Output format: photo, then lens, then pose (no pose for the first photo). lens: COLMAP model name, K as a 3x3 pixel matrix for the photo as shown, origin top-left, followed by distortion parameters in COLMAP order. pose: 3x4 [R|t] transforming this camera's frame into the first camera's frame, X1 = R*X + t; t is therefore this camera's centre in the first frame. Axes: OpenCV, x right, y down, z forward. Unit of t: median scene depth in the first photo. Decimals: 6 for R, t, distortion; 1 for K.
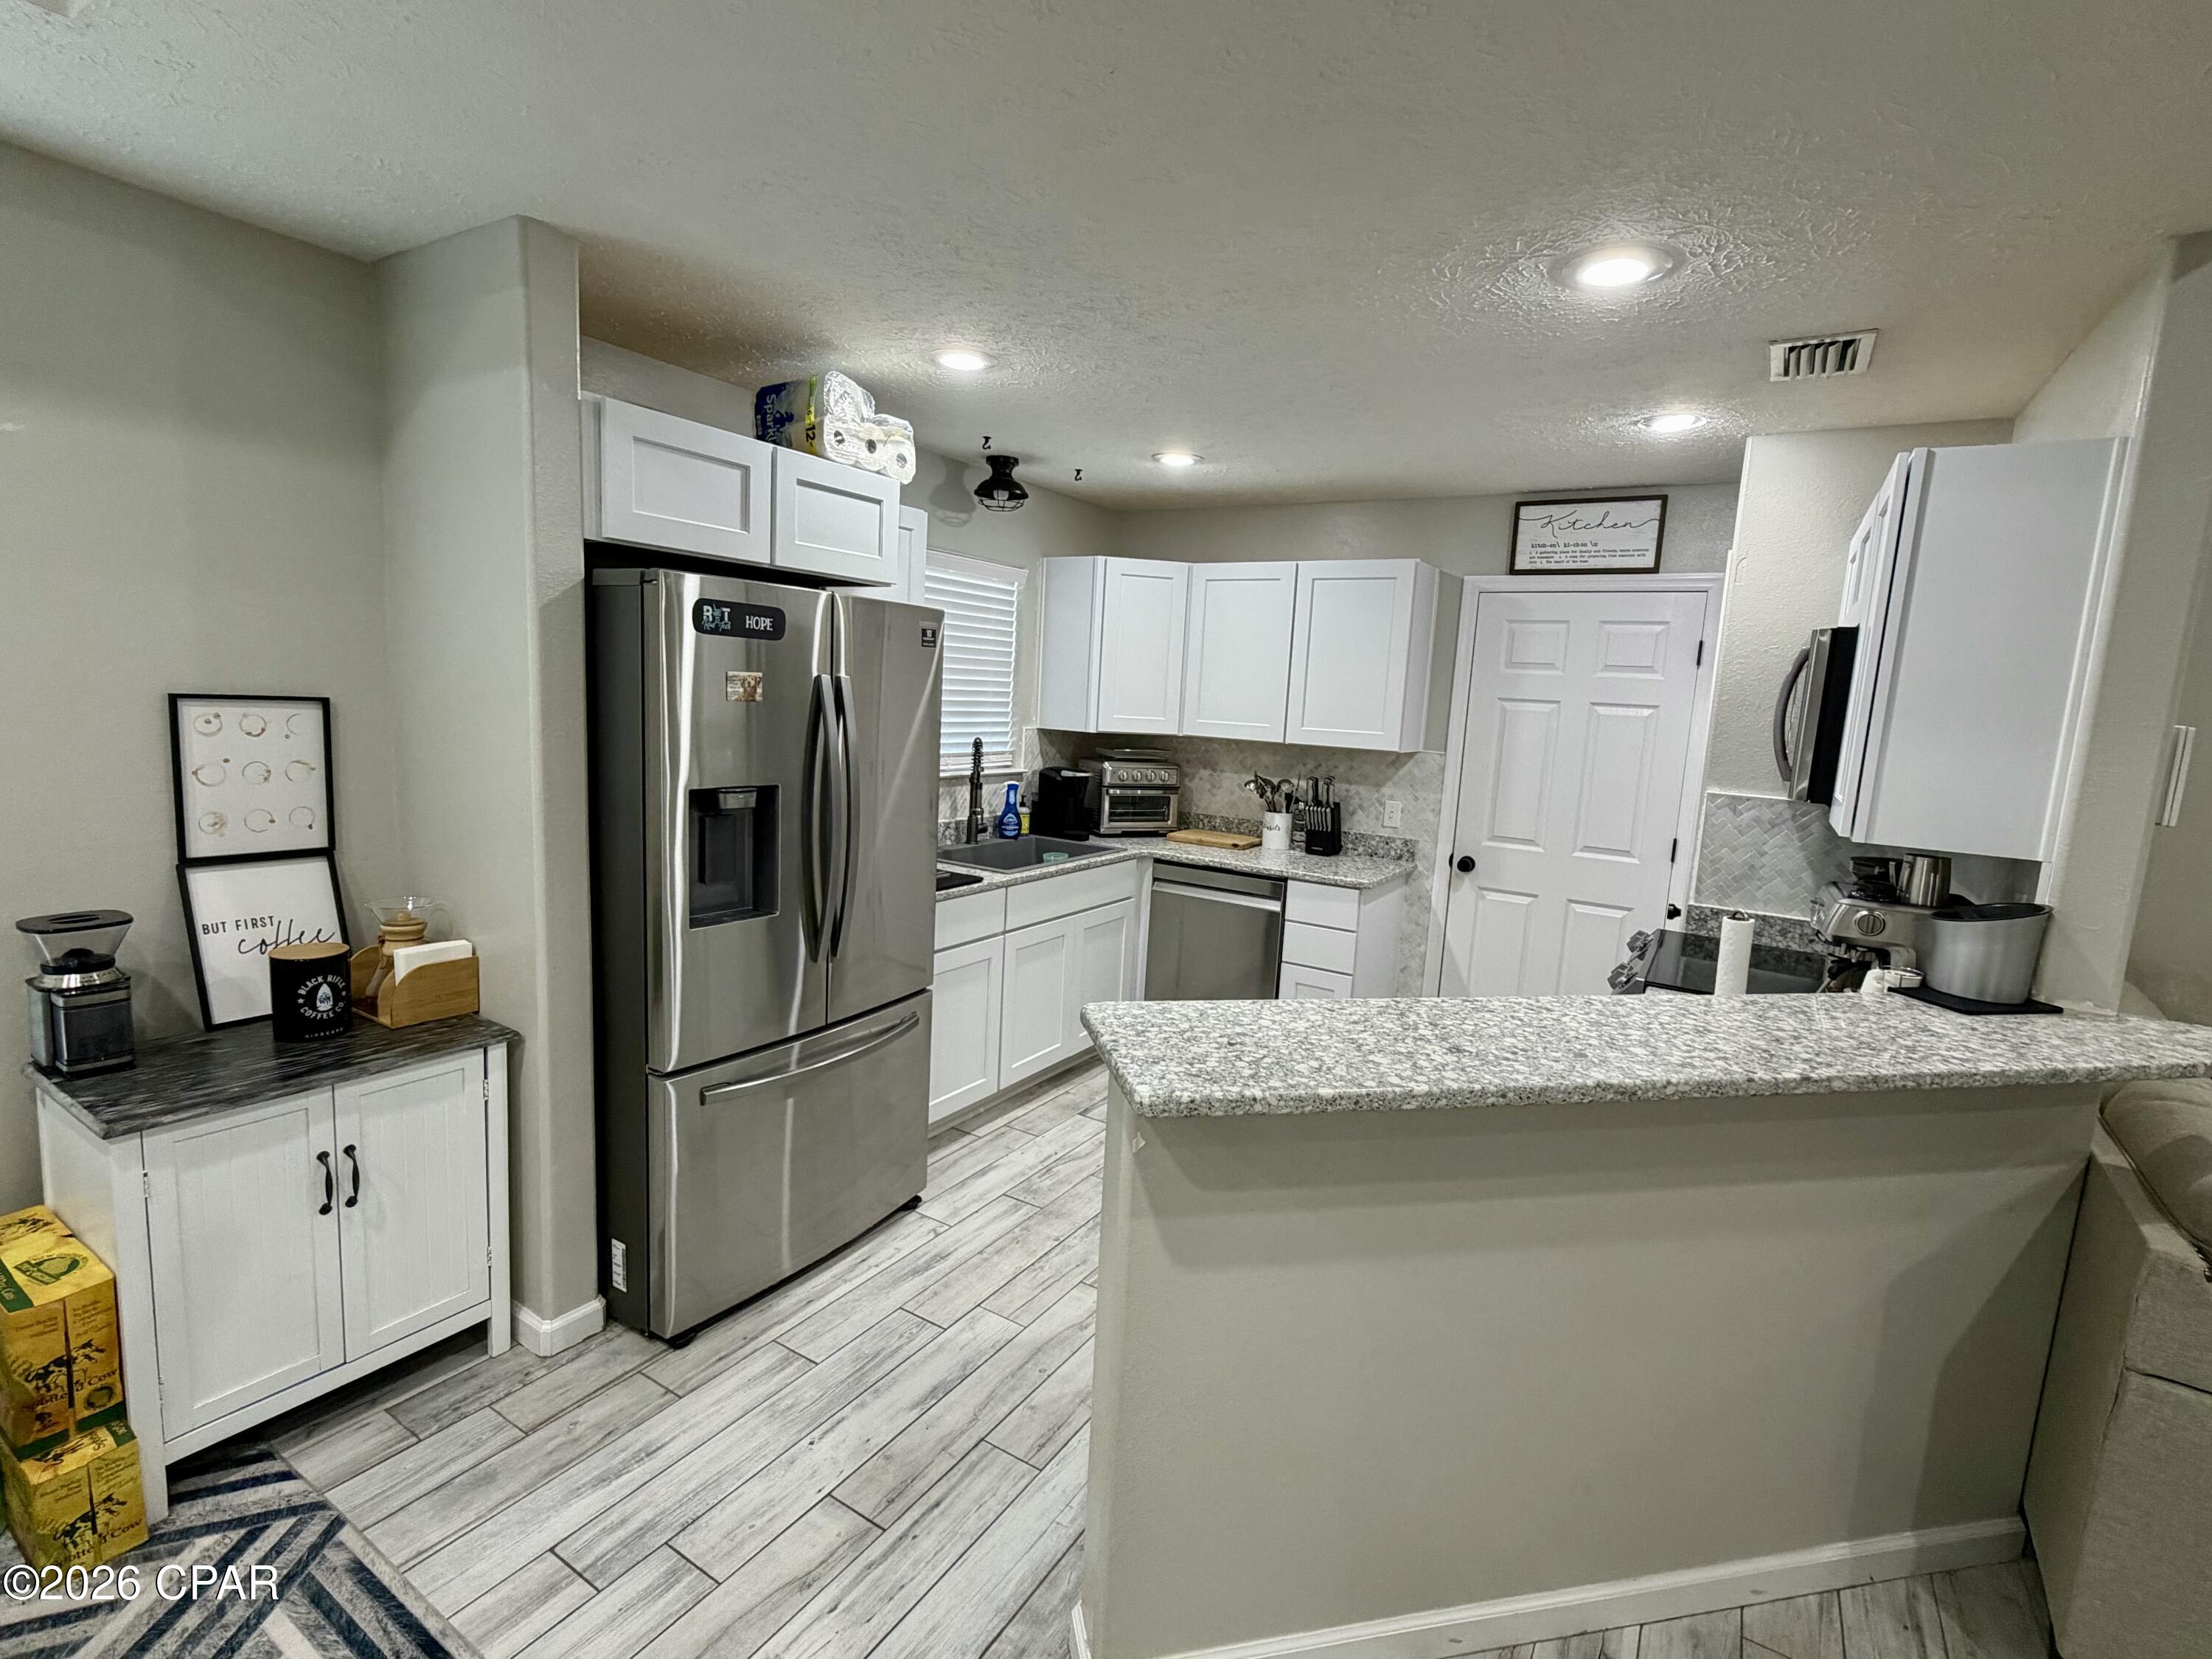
lens RADIAL K [[1029.8, 0, 1102.9], [0, 1029.8, 835.2], [0, 0, 1]] dist [0.005034, 0.000879]
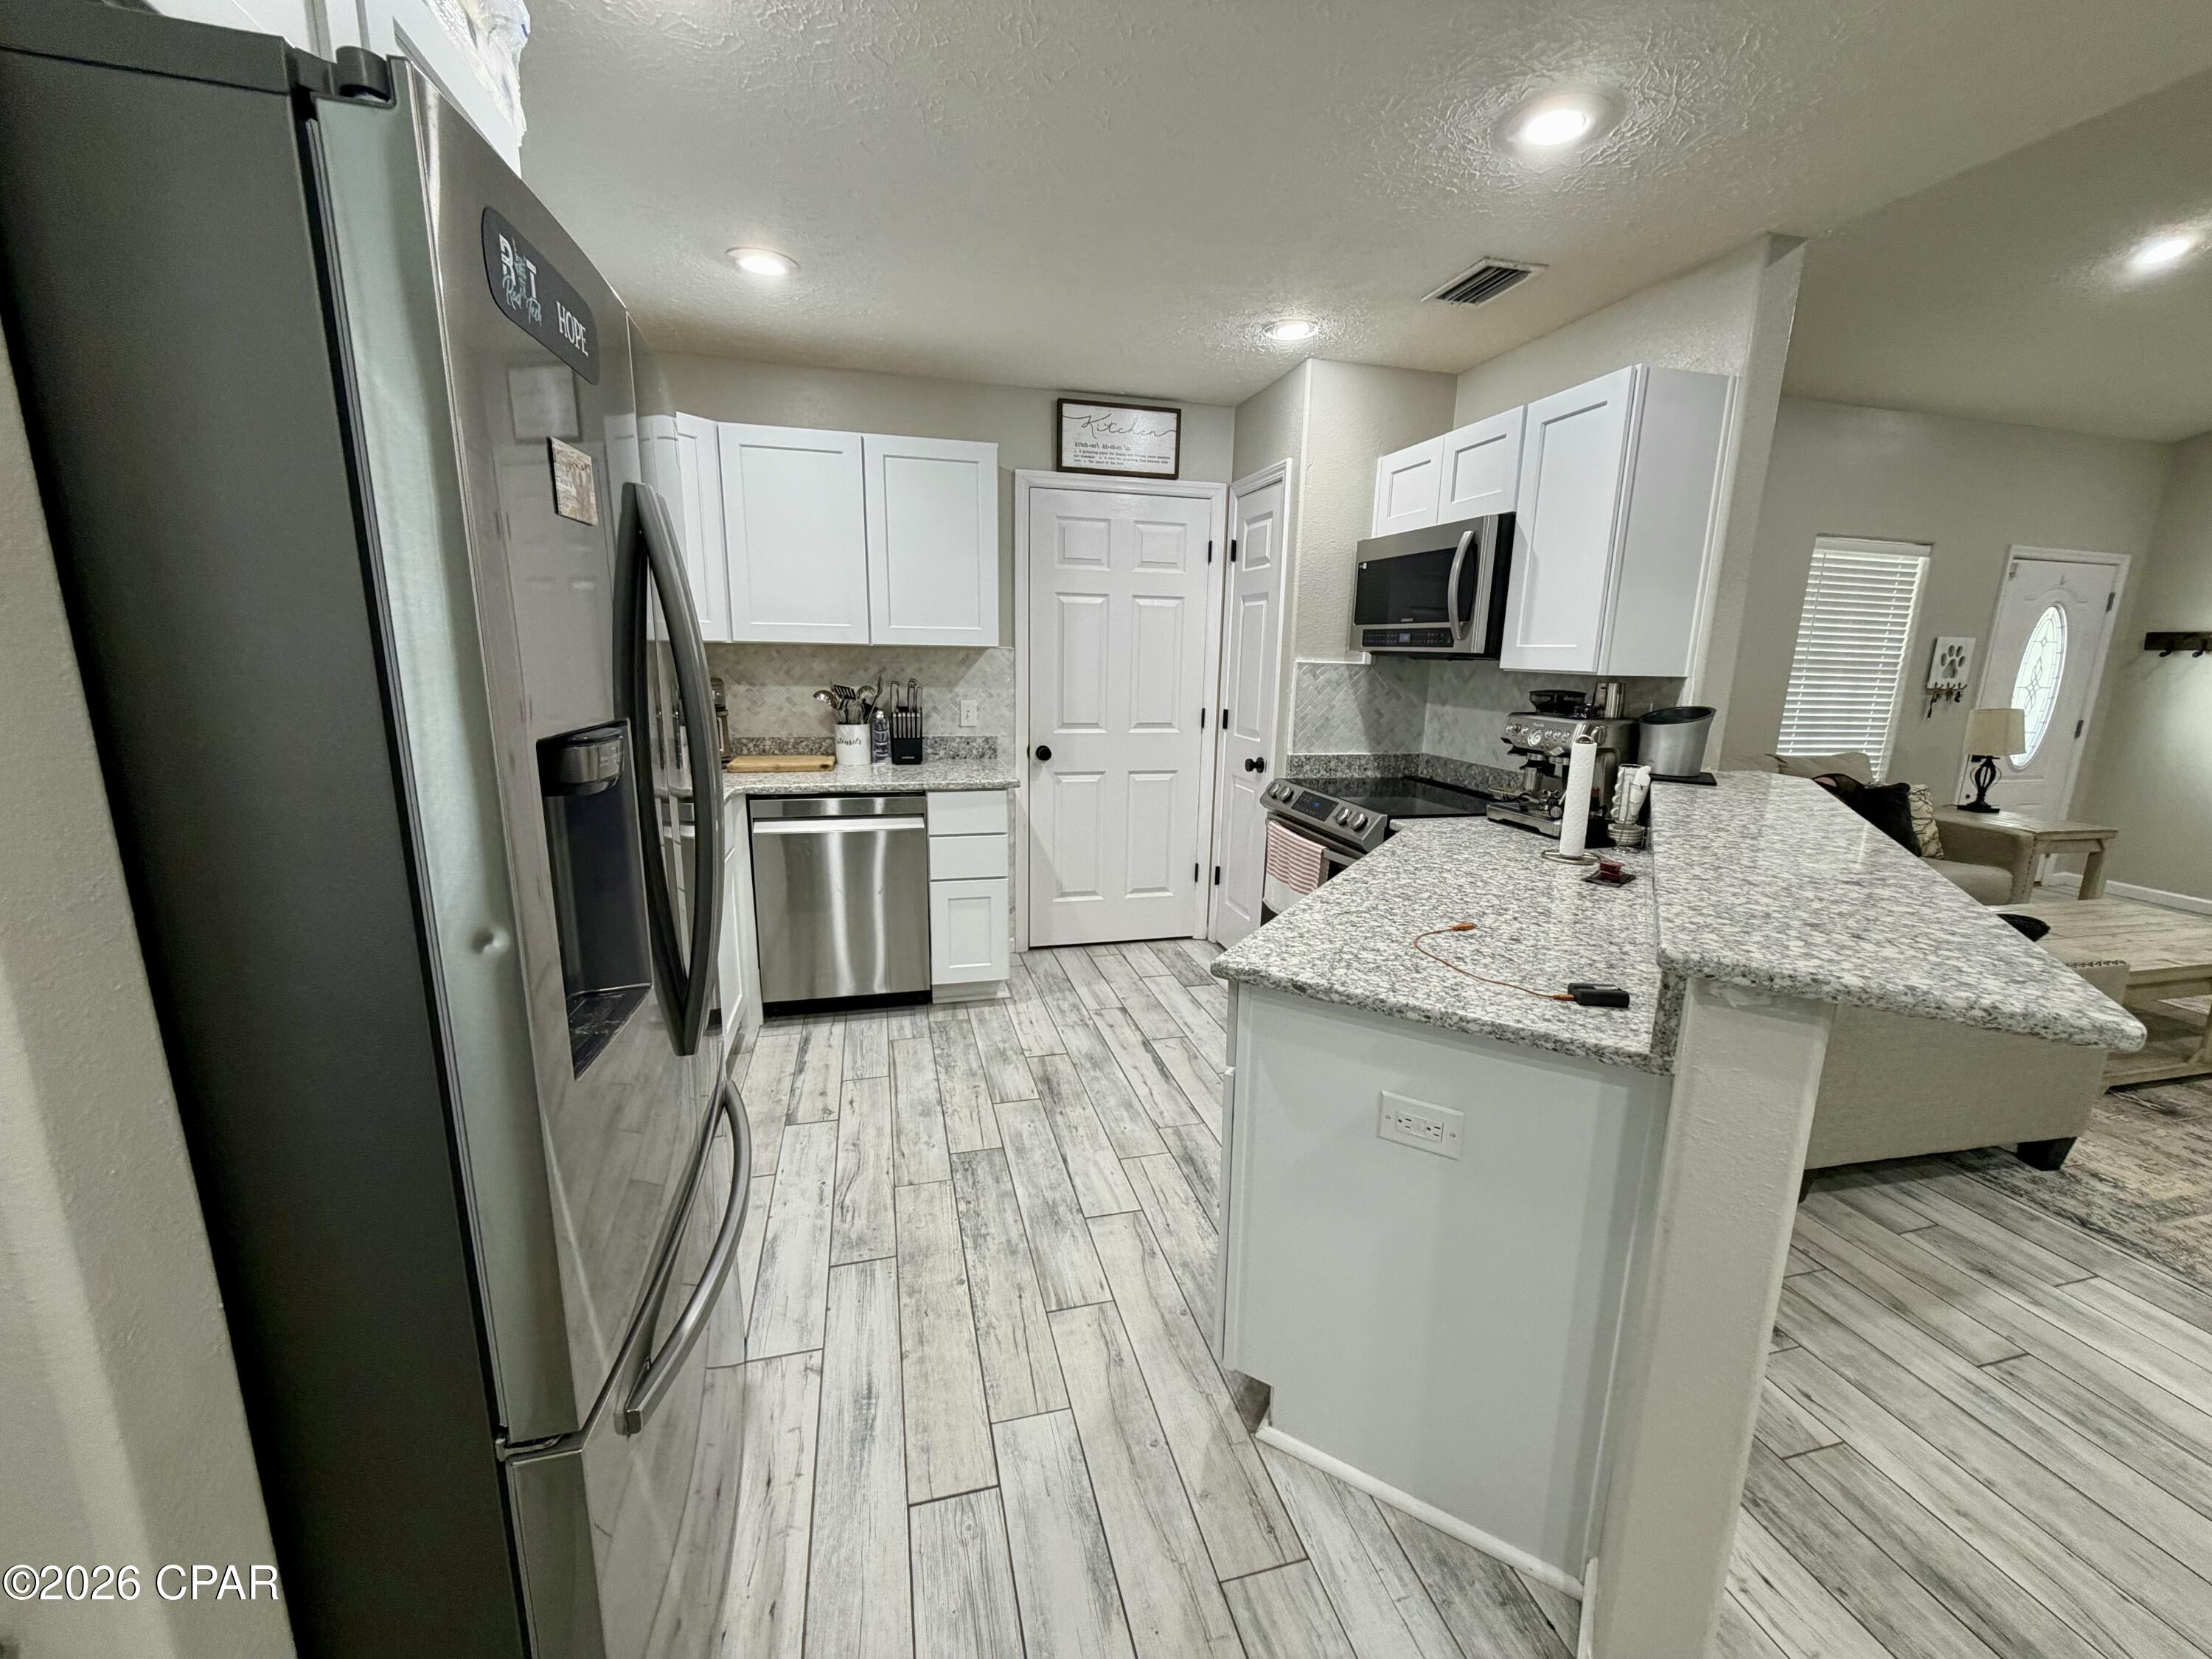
lens RADIAL K [[879.7, 0, 1109.7], [0, 879.7, 833.2], [0, 0, 1]] dist [-0.000042, 0.001022]
pose [[0.685150, -0.189806, 0.703237, -0.268950], [0.119203, 0.981654, 0.148815, -0.018532], [-0.718582, -0.018133, 0.695206, 0.336969]]
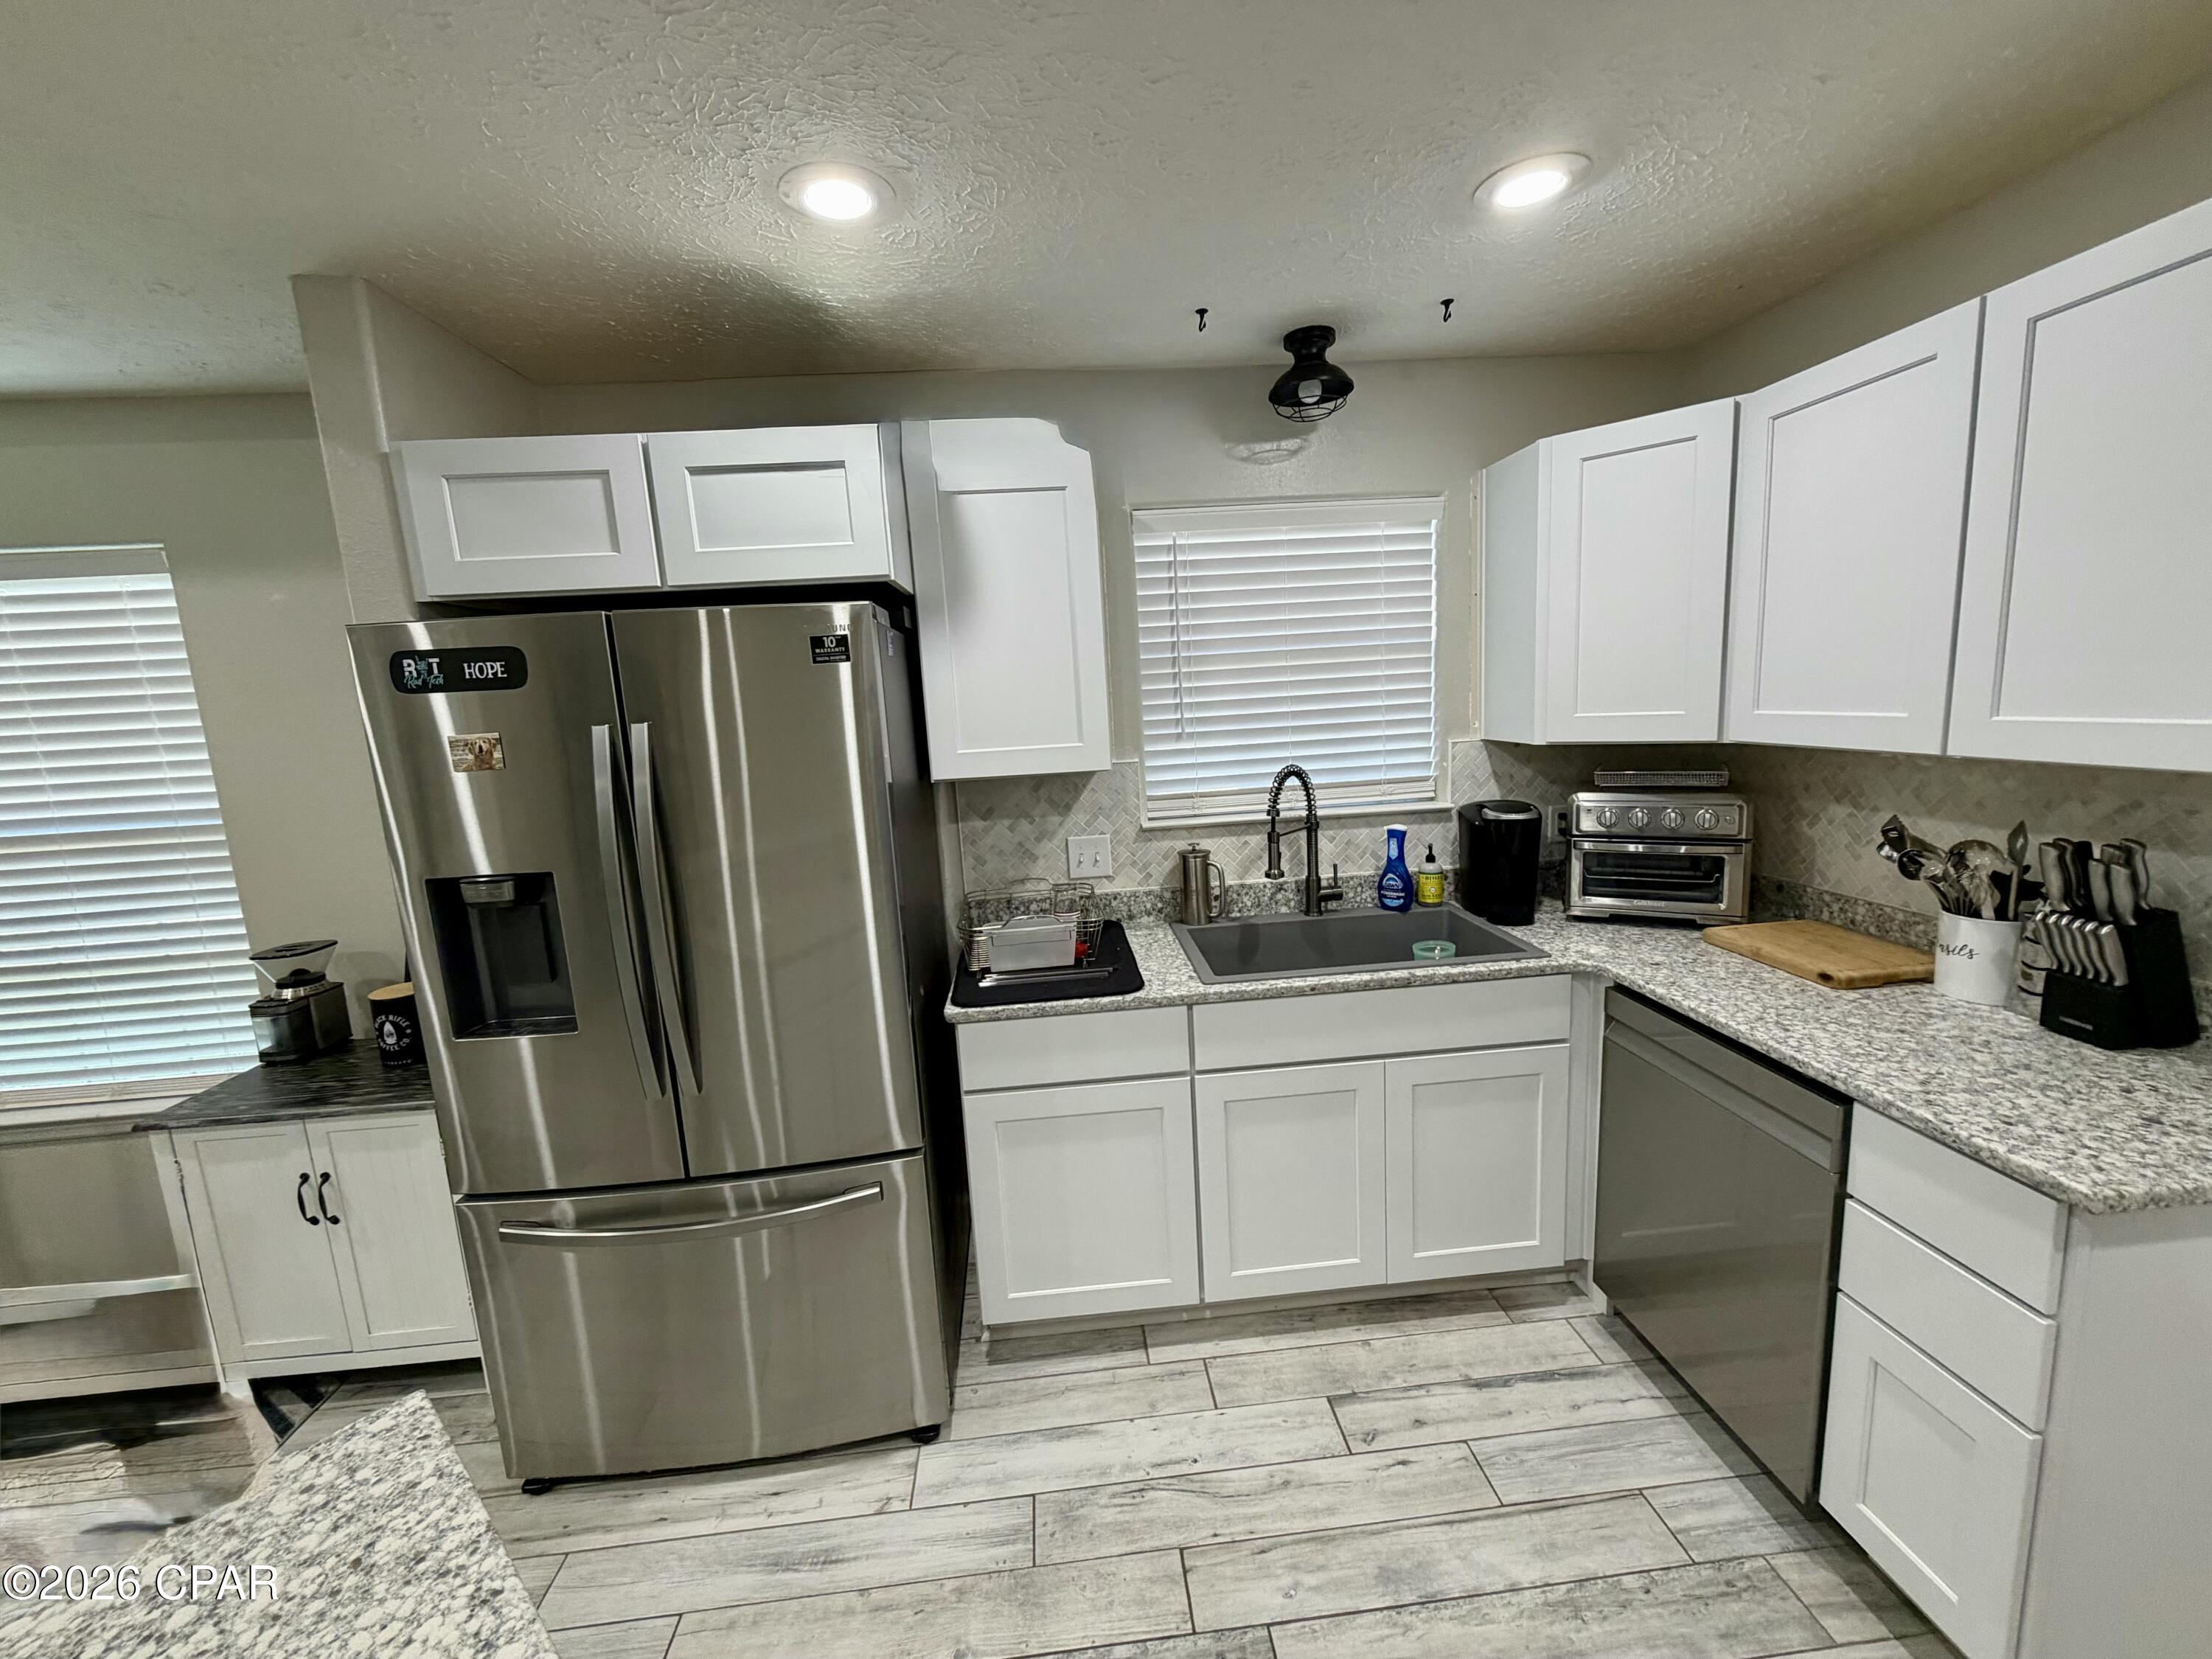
lens RADIAL K [[879.7, 0, 1110.0], [0, 879.7, 832.7], [0, 0, 1]] dist [-0.000042, 0.001022]
pose [[0.593962, 0.039802, -0.803508, 0.281057], [-0.026194, 0.999203, 0.030132, -0.064938], [0.804066, 0.003150, 0.594531, 0.559938]]
